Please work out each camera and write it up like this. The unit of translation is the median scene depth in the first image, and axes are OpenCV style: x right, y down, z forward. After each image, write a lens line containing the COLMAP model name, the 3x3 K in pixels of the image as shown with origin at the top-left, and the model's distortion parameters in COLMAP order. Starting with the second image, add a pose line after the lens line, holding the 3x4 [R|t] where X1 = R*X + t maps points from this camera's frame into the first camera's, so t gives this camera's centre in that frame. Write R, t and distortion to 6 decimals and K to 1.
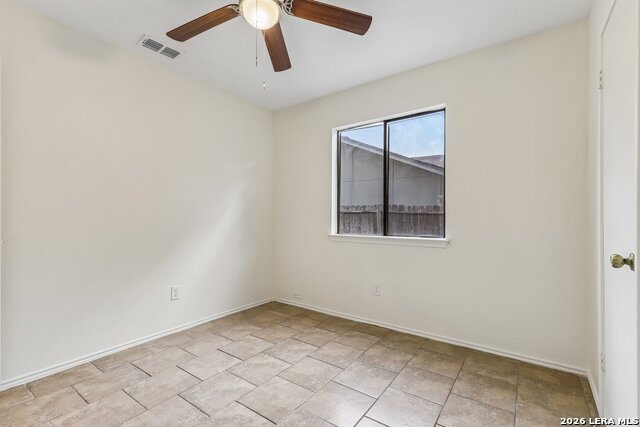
lens RADIAL K [[290.2, 0, 335.2], [0, 290.2, 213.0], [0, 0, 1]] dist [0.015661, -0.002834]
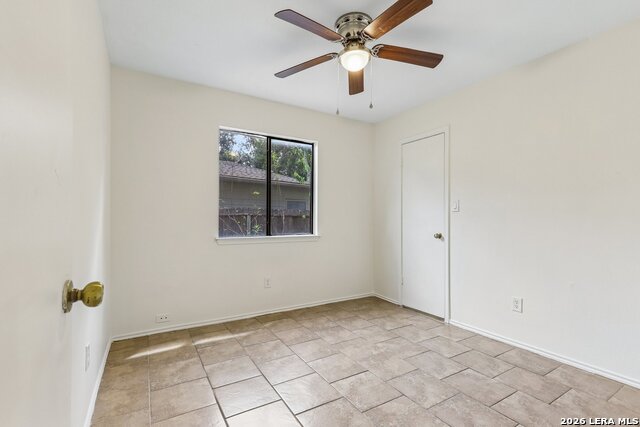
lens RADIAL K [[290.2, 0, 321.2], [0, 290.2, 215.8], [0, 0, 1]] dist [0.015661, -0.002834]
pose [[0.408334, 0.008634, 0.912792, -0.914769], [-0.016769, 0.999857, -0.001956, -0.003305], [-0.912678, -0.014508, 0.408421, 0.379747]]
